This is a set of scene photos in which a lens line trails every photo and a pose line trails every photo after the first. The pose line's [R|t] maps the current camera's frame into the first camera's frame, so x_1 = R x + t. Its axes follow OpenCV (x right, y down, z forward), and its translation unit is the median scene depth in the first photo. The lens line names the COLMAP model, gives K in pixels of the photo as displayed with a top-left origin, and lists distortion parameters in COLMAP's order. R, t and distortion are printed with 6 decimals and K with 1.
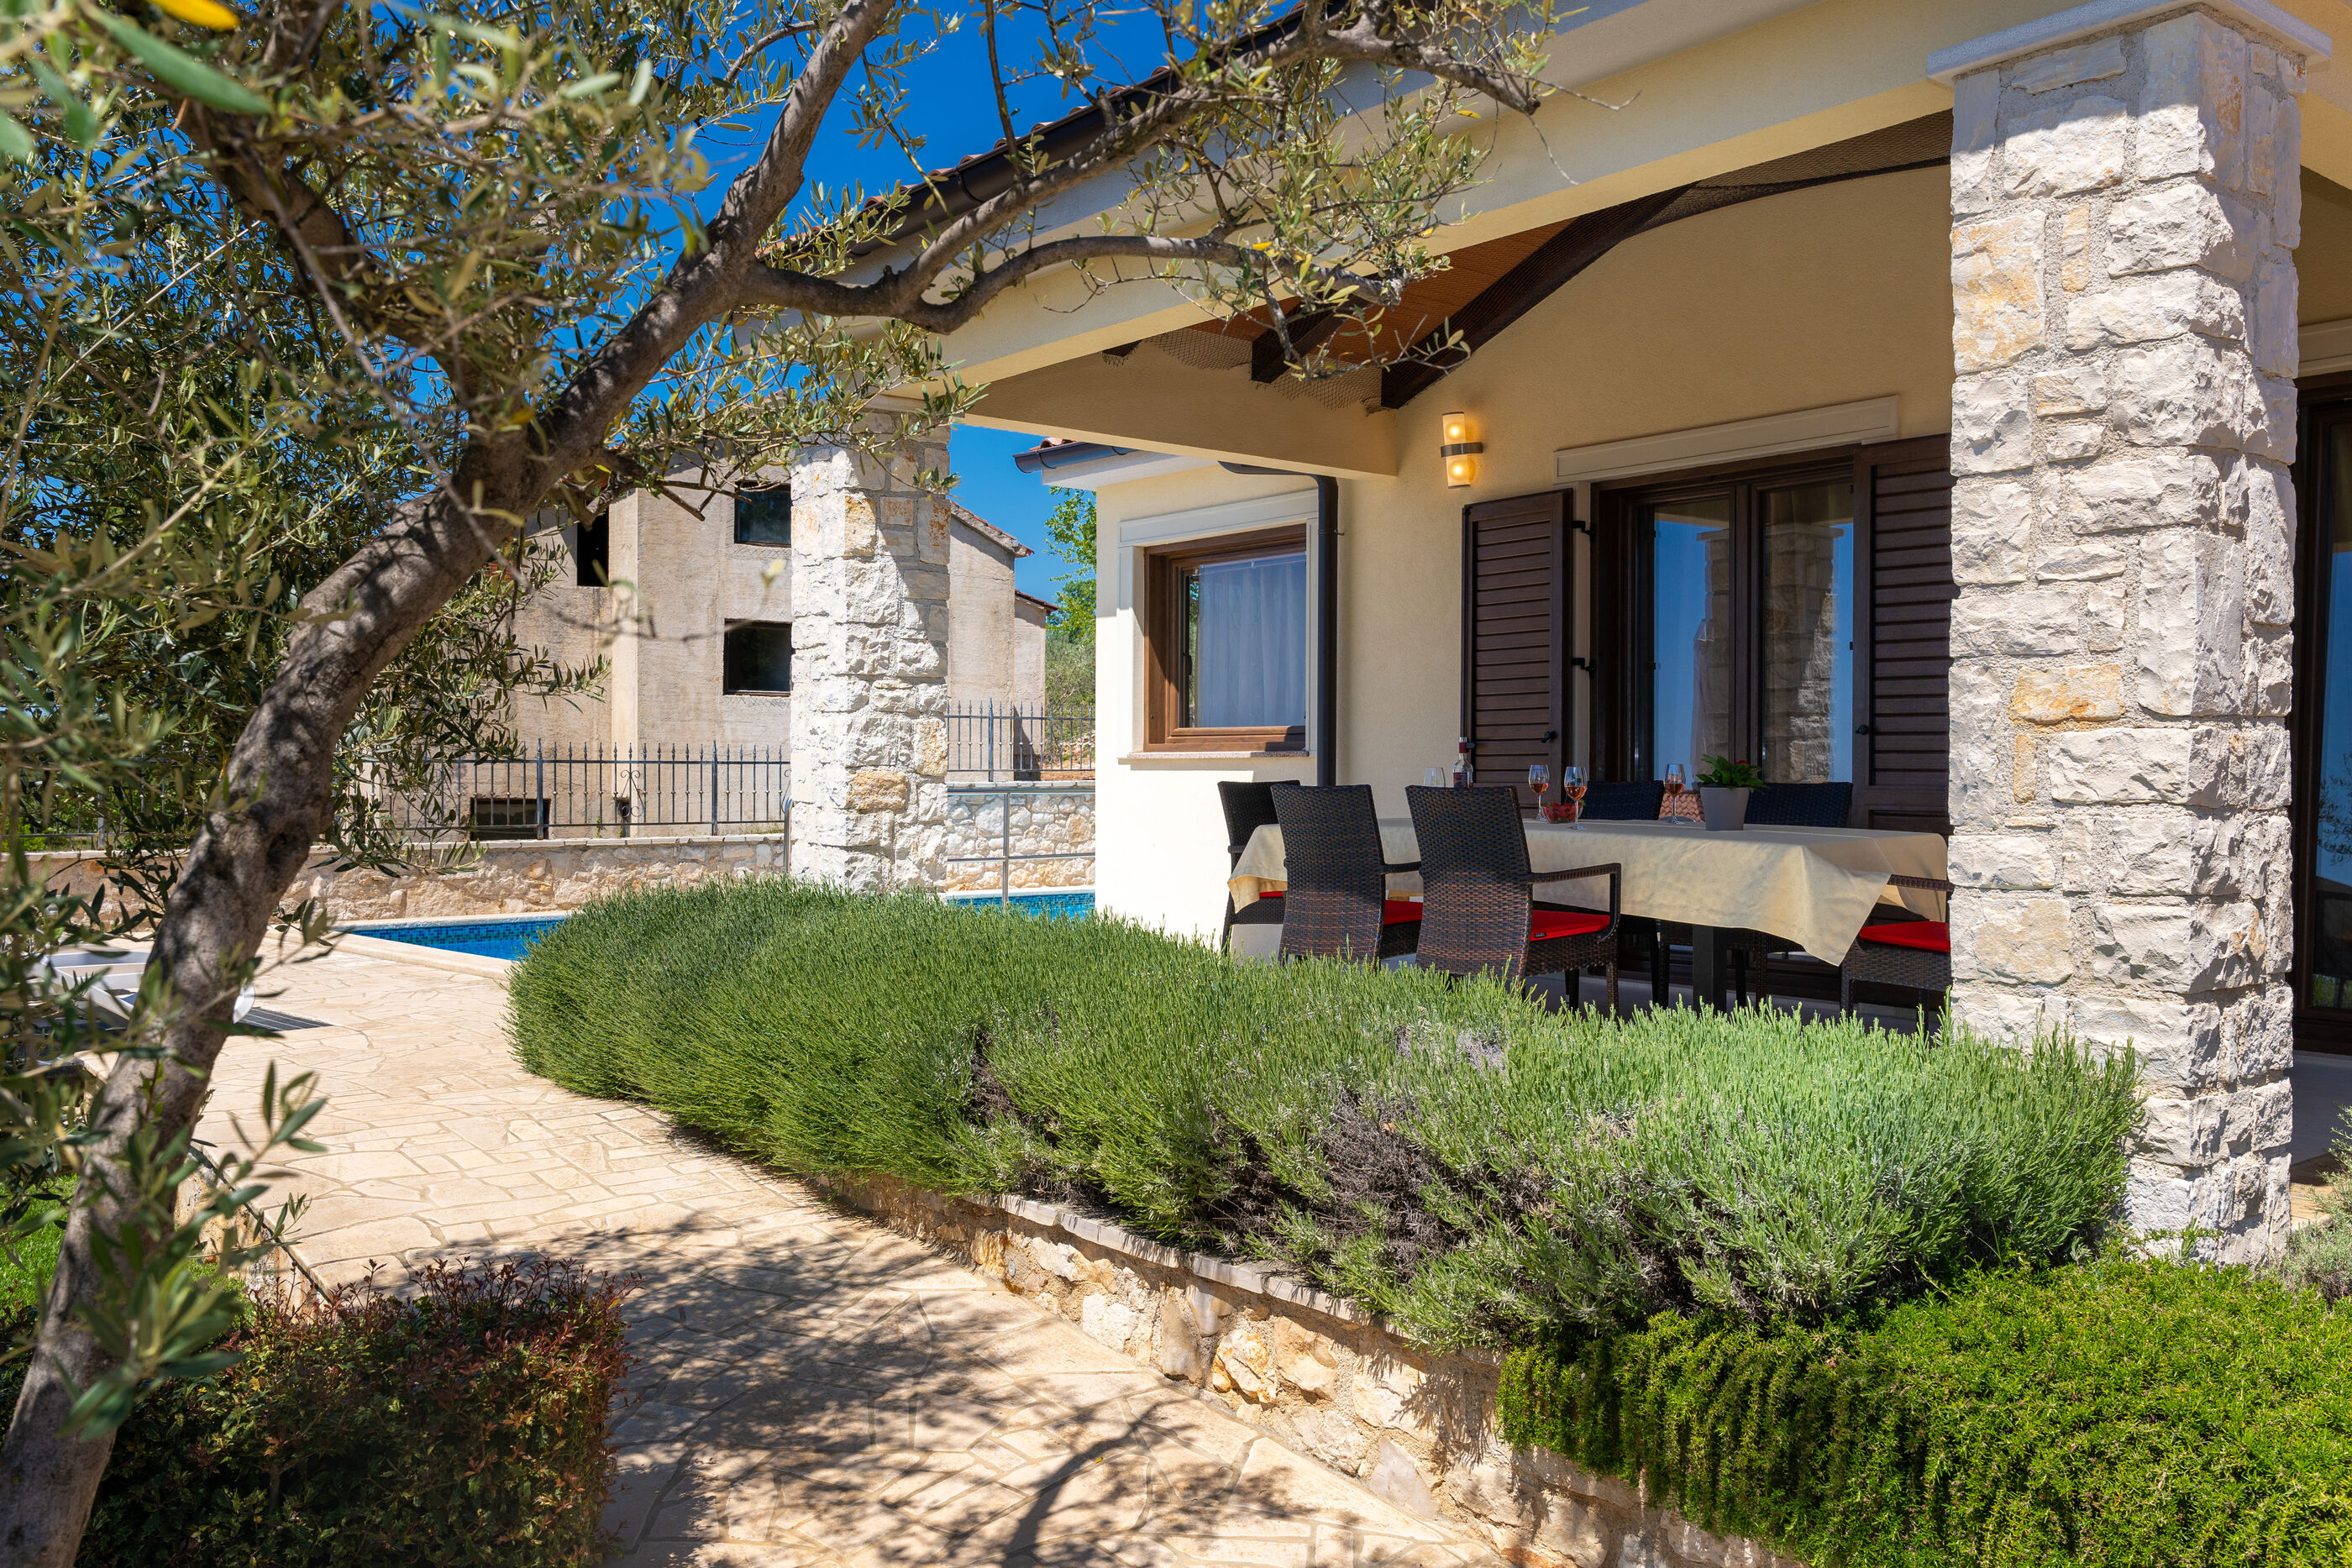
lens RADIAL K [[1971.4, 0, 1174.0], [0, 1971.4, 793.3], [0, 0, 1]] dist [-0.003514, -0.009922]
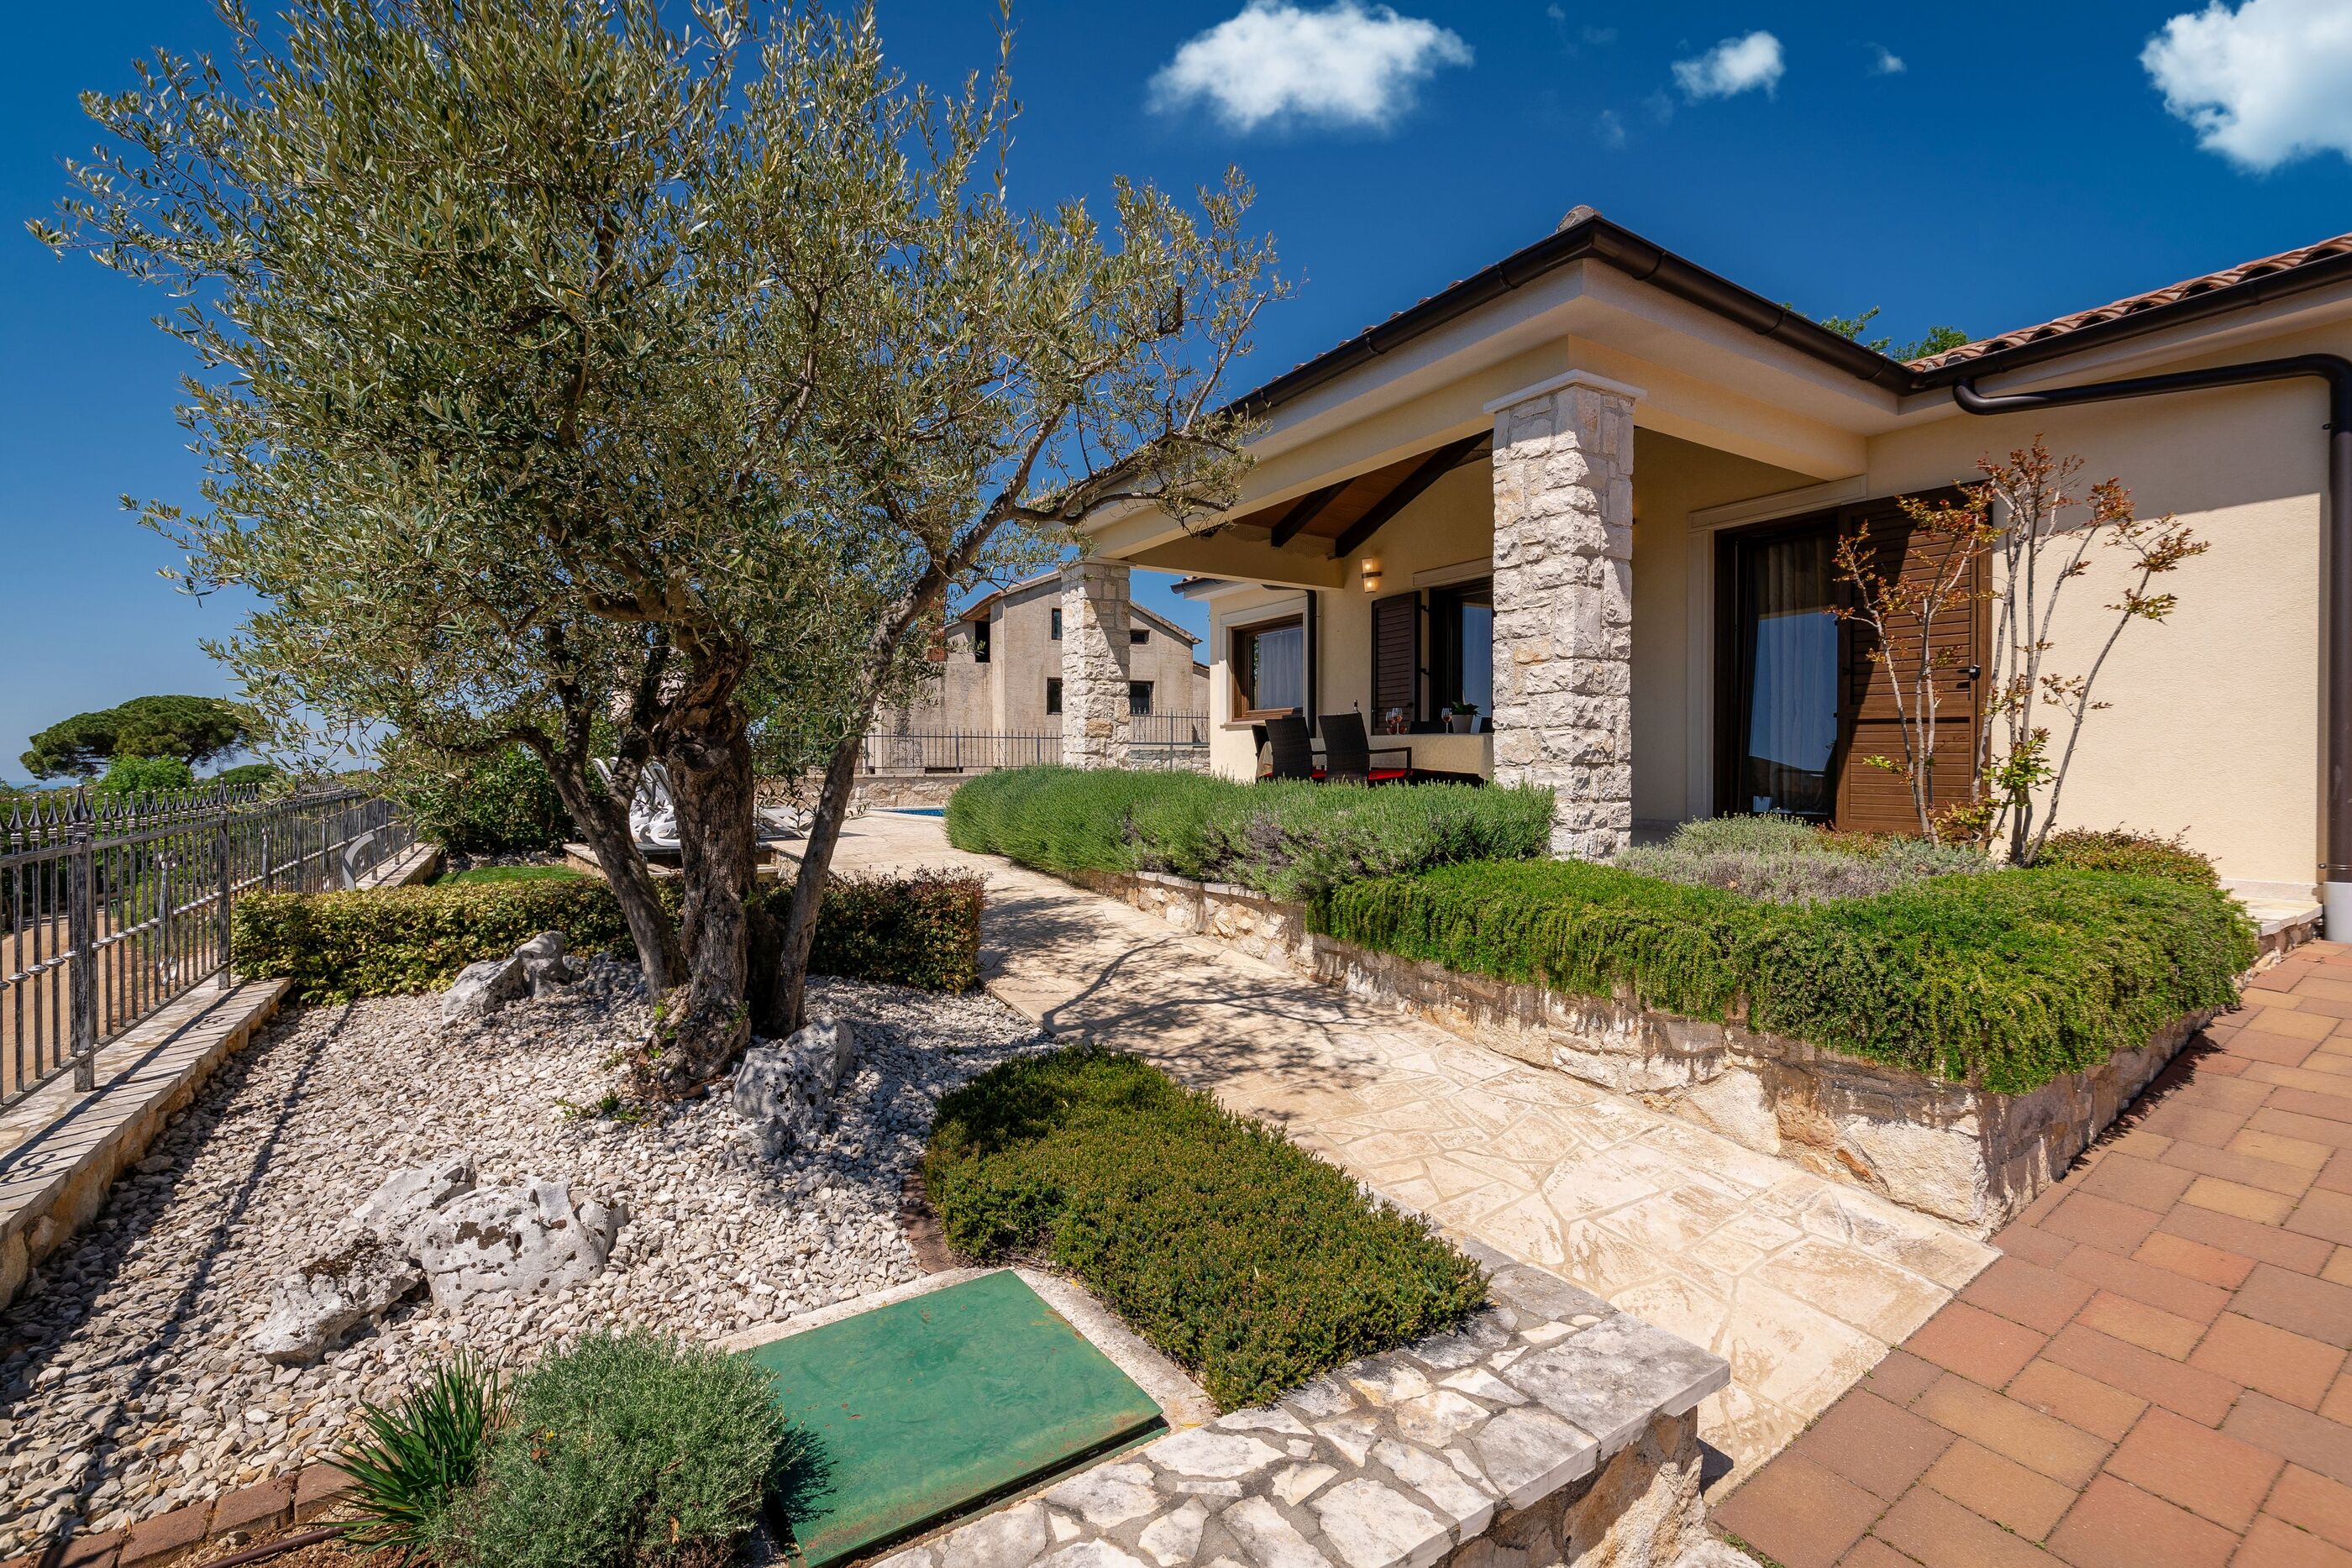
lens RADIAL K [[992.9, 0, 1172.1], [0, 992.9, 734.2], [0, 0, 1]] dist [0.001343, 0.000028]
pose [[0.994949, -0.017281, -0.098884, 0.108041], [0.014715, 0.999537, -0.026619, 0.081588], [0.099298, 0.025030, 0.994743, -0.318082]]
